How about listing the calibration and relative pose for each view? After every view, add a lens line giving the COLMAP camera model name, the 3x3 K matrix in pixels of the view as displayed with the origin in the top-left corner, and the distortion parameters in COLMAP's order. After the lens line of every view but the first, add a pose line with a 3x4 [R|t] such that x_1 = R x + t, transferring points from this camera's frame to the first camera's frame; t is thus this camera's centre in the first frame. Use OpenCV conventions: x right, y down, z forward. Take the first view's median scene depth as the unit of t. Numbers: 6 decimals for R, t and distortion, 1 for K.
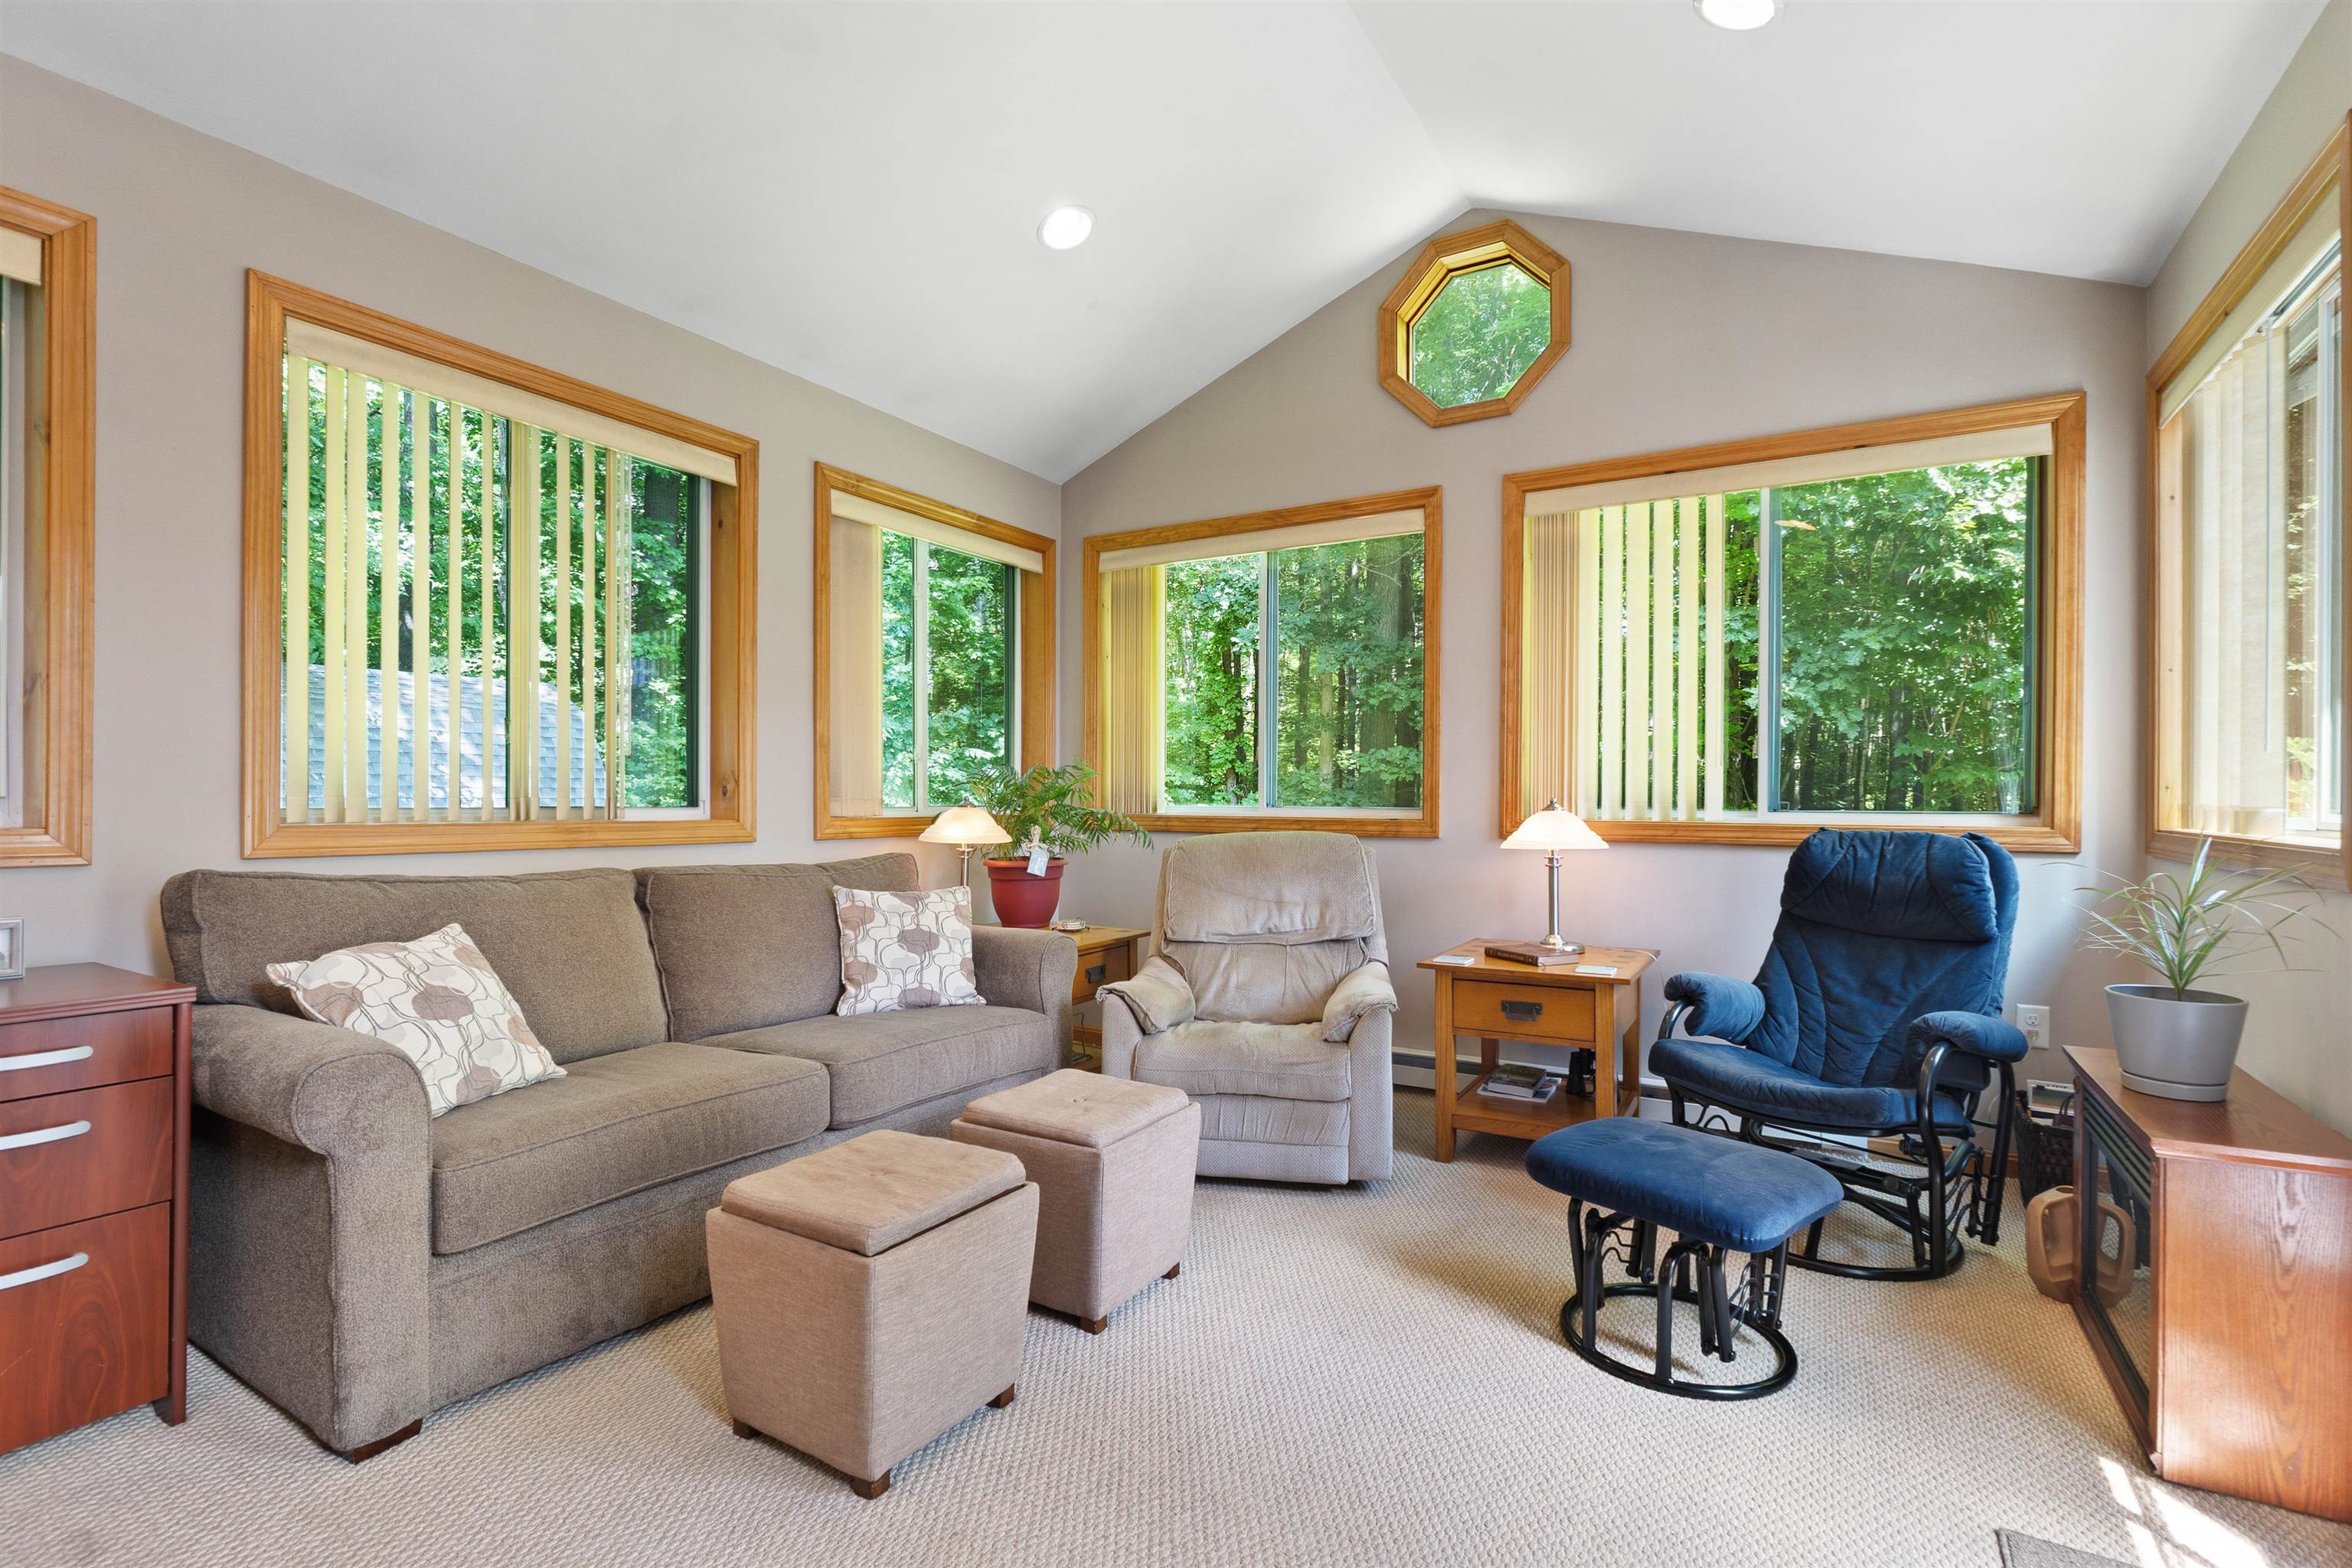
lens RADIAL K [[1087.1, 0, 1179.5], [0, 1087.1, 797.5], [0, 0, 1]] dist [-0.003611, -0.000247]
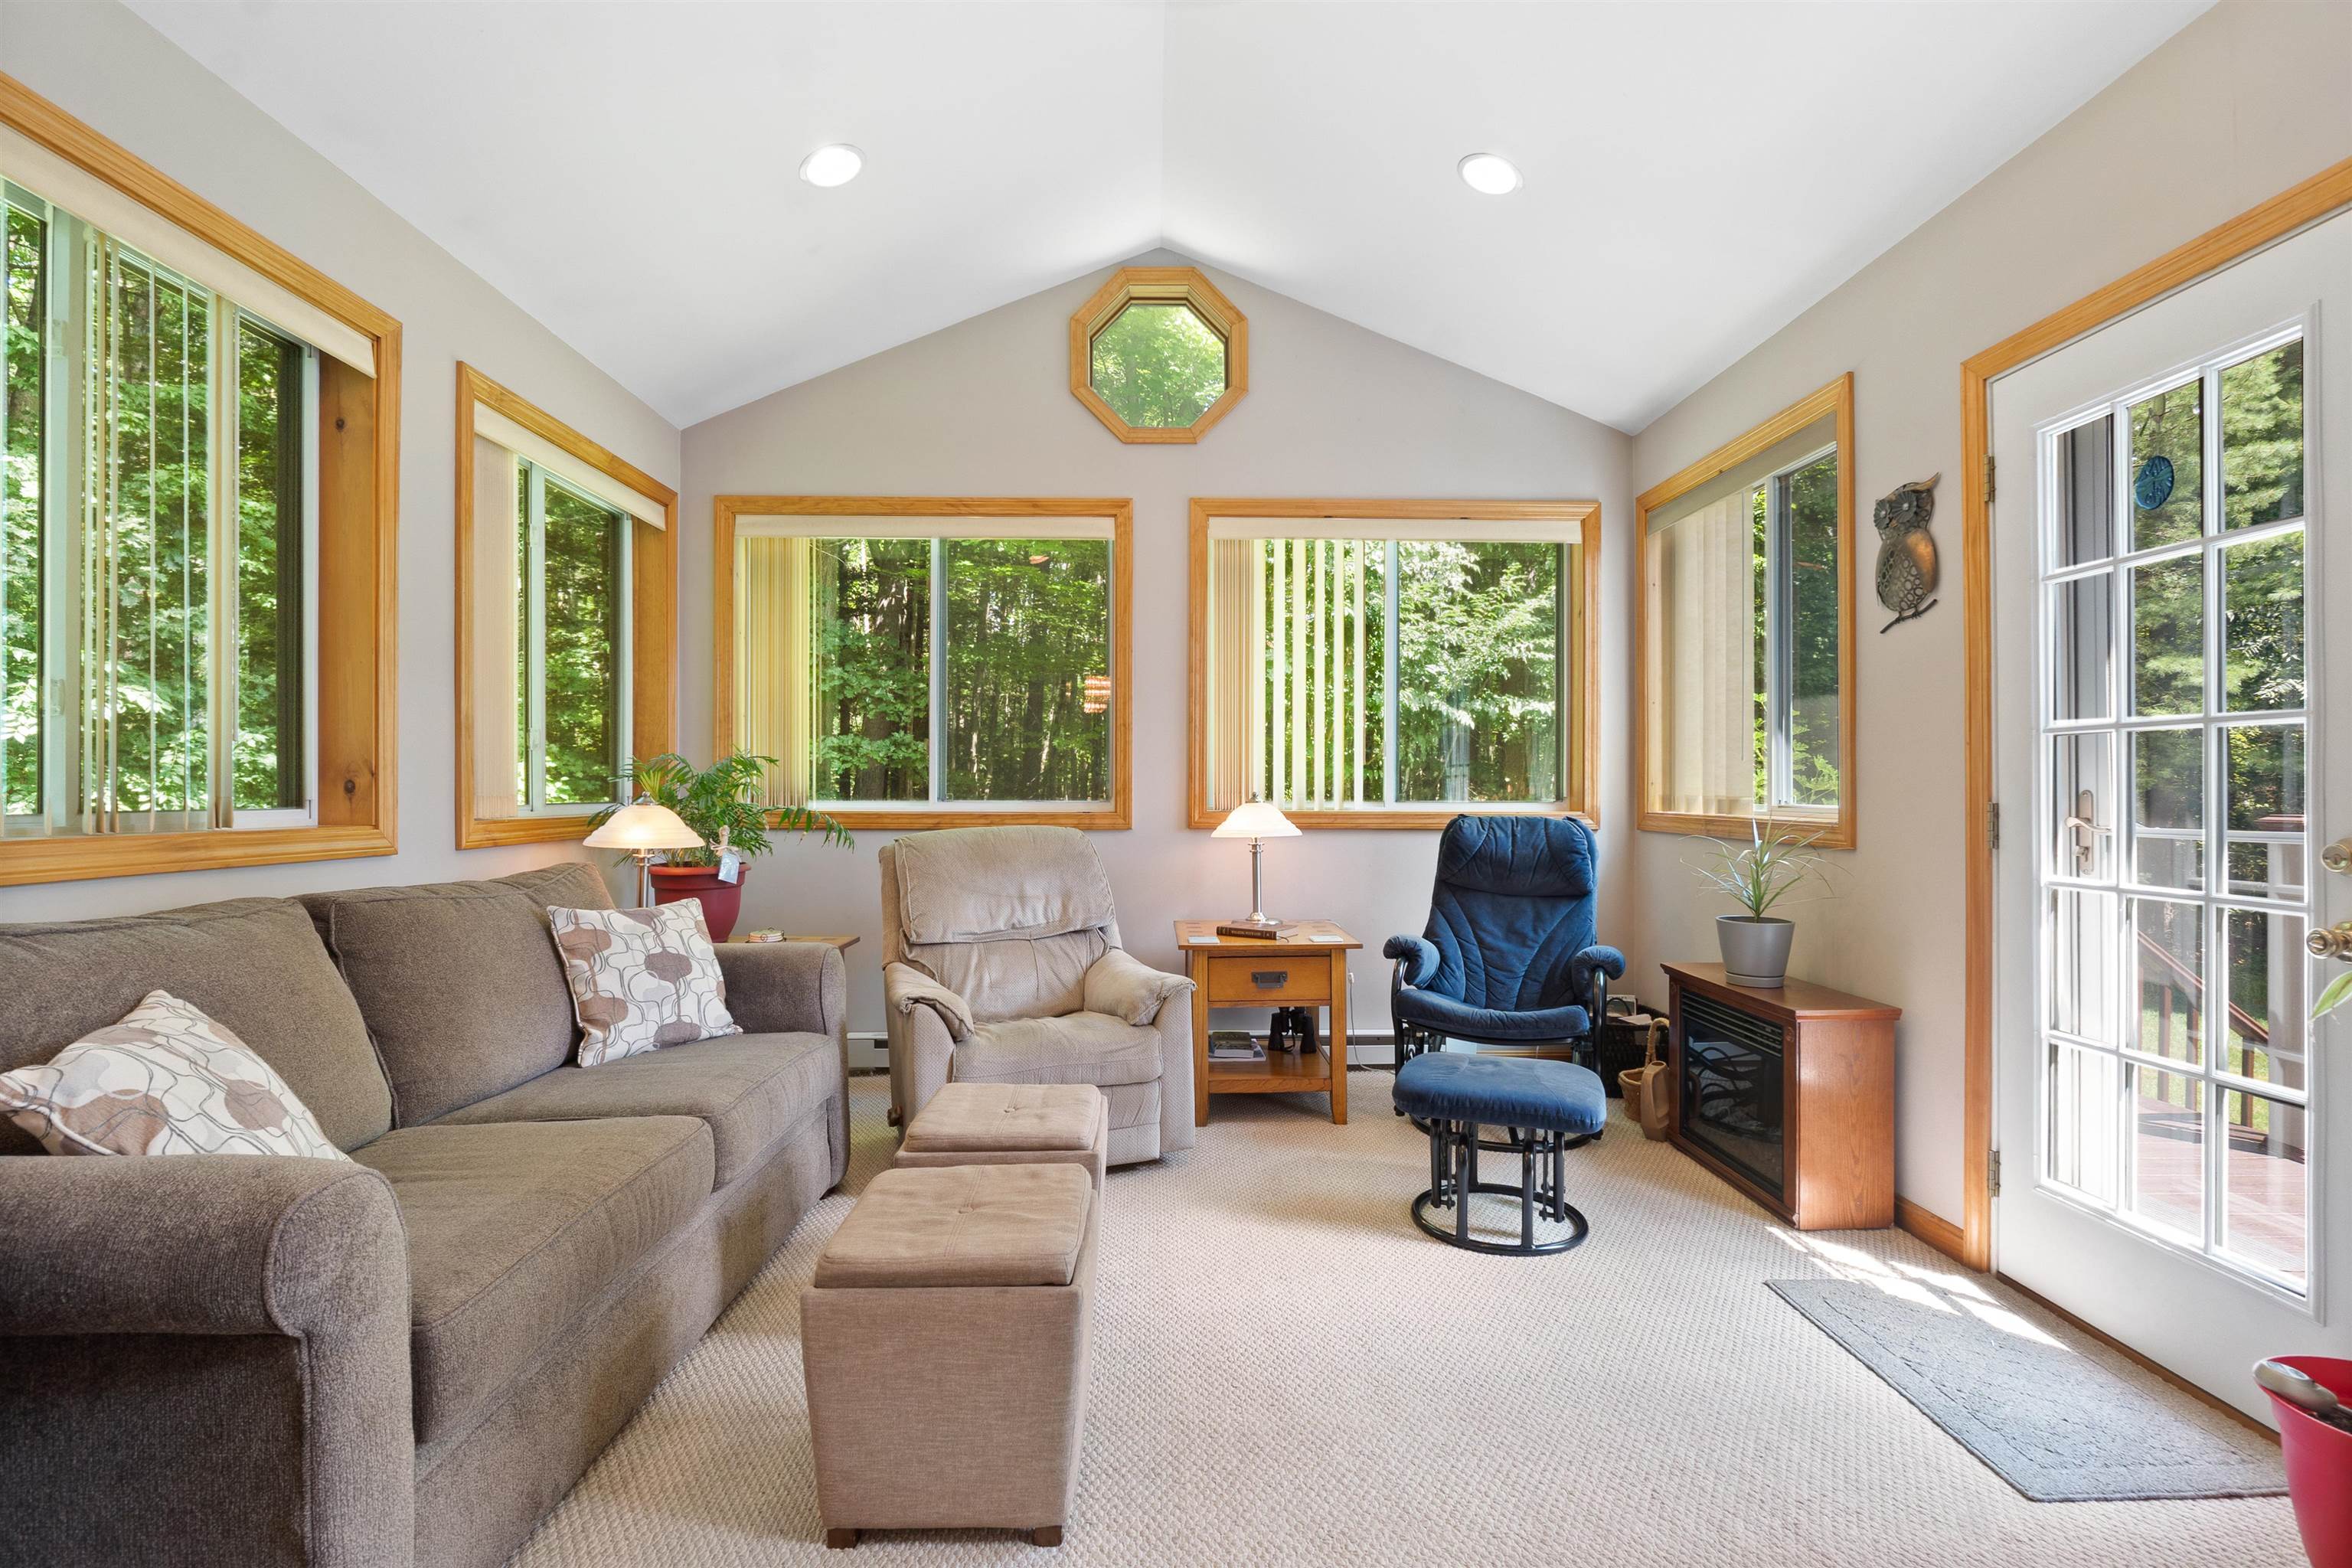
lens RADIAL K [[1110.3, 0, 1176.0], [0, 1110.3, 784.0], [0, 0, 1]] dist [-0.003533, 0.000259]
pose [[0.844792, -0.000804, 0.535094, -0.370565], [0.002791, 0.999992, -0.002904, -0.004712], [-0.535088, 0.003947, 0.844787, 0.069194]]
